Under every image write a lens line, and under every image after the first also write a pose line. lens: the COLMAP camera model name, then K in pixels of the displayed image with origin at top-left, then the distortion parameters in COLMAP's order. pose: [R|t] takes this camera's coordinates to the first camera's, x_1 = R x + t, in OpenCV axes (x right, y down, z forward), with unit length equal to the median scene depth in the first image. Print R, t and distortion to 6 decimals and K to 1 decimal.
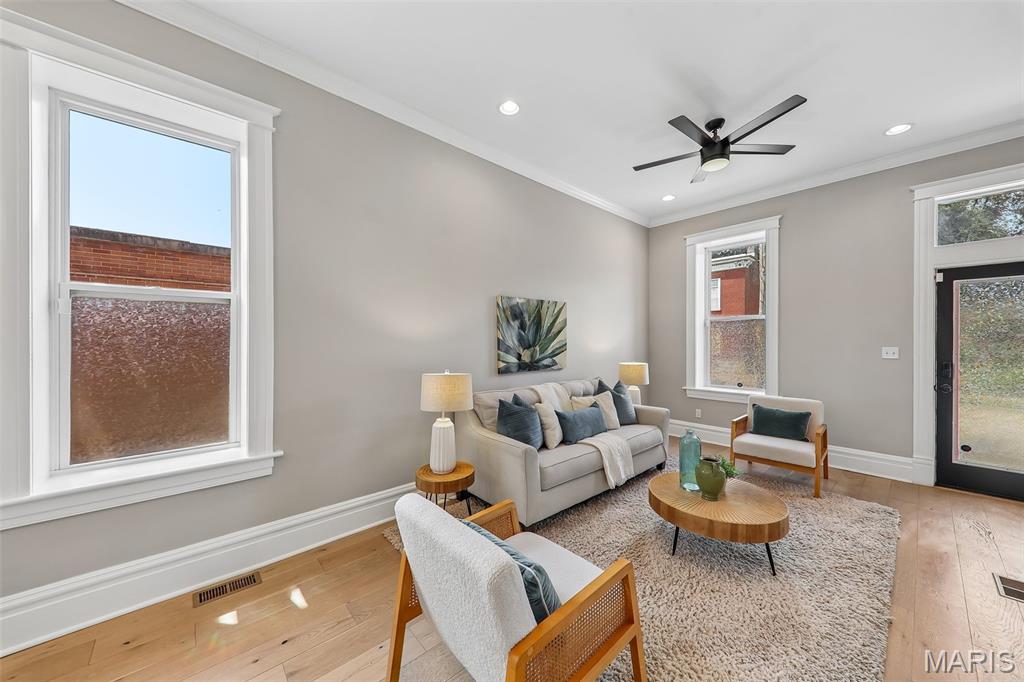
lens RADIAL K [[356.1, 0, 514.5], [0, 356.1, 341.0], [0, 0, 1]] dist [-0.000744, -0.000199]
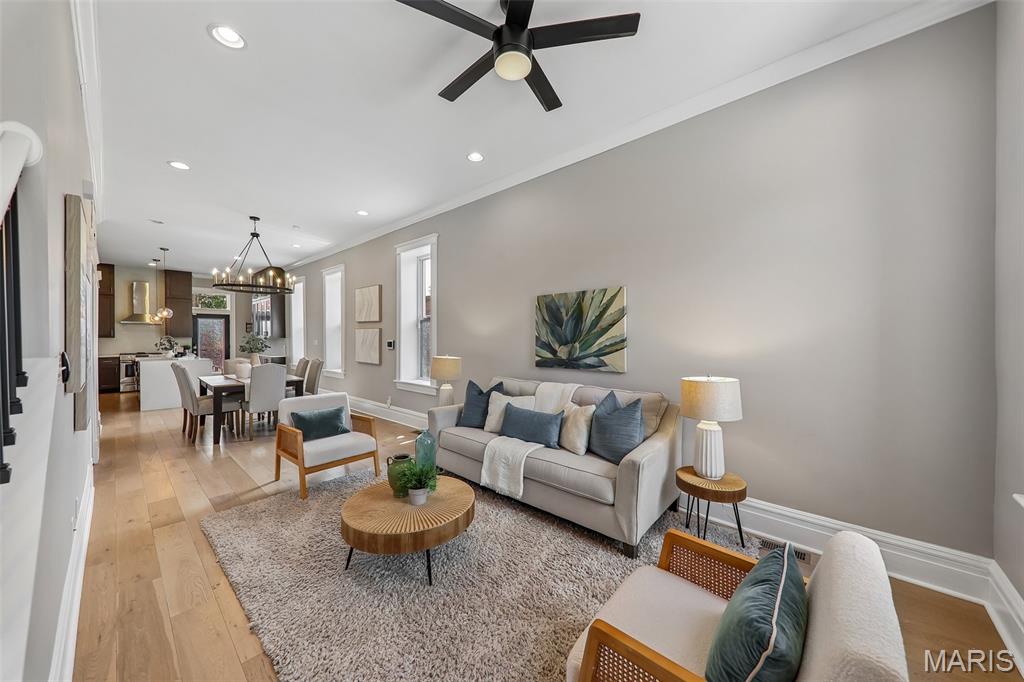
lens RADIAL K [[348.5, 0, 509.5], [0, 348.5, 337.9], [0, 0, 1]] dist [0.014779, -0.003710]
pose [[0.114087, 0.002769, -0.993467, 0.930651], [-0.002159, 0.999994, 0.002539, 0.000520], [0.993468, 0.001856, 0.114092, 0.720648]]
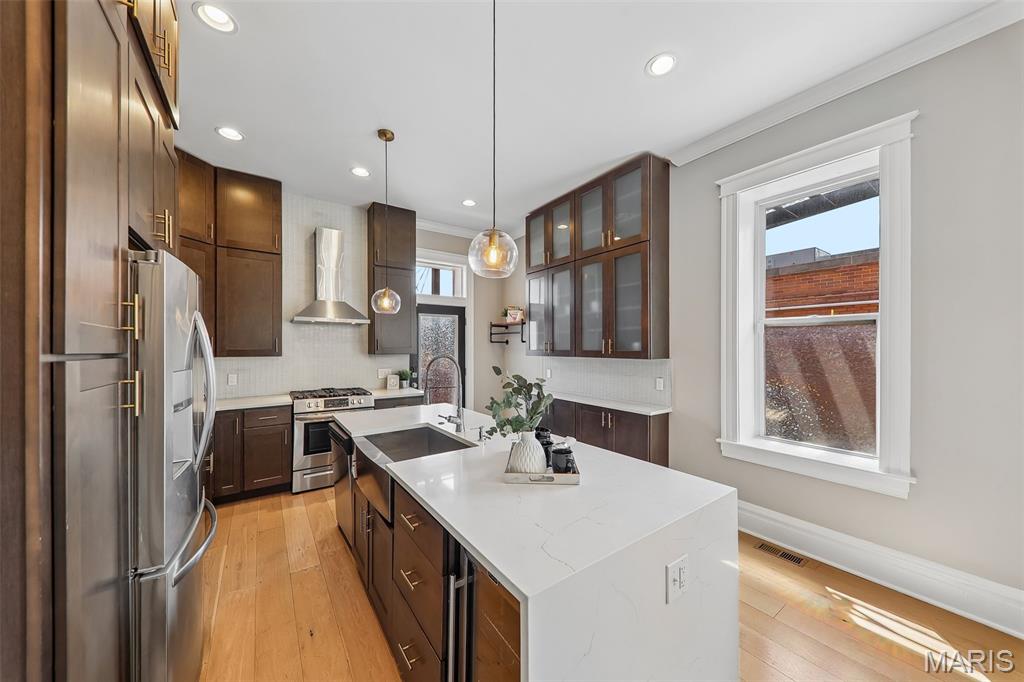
lens RADIAL K [[348.5, 0, 506.9], [0, 348.5, 347.8], [0, 0, 1]] dist [0.001266, 0.000036]
pose [[-0.113655, -0.000366, -0.993520, -0.861126], [-0.006198, 0.999981, 0.000341, -0.015605], [0.993501, 0.006197, -0.113655, -0.936950]]
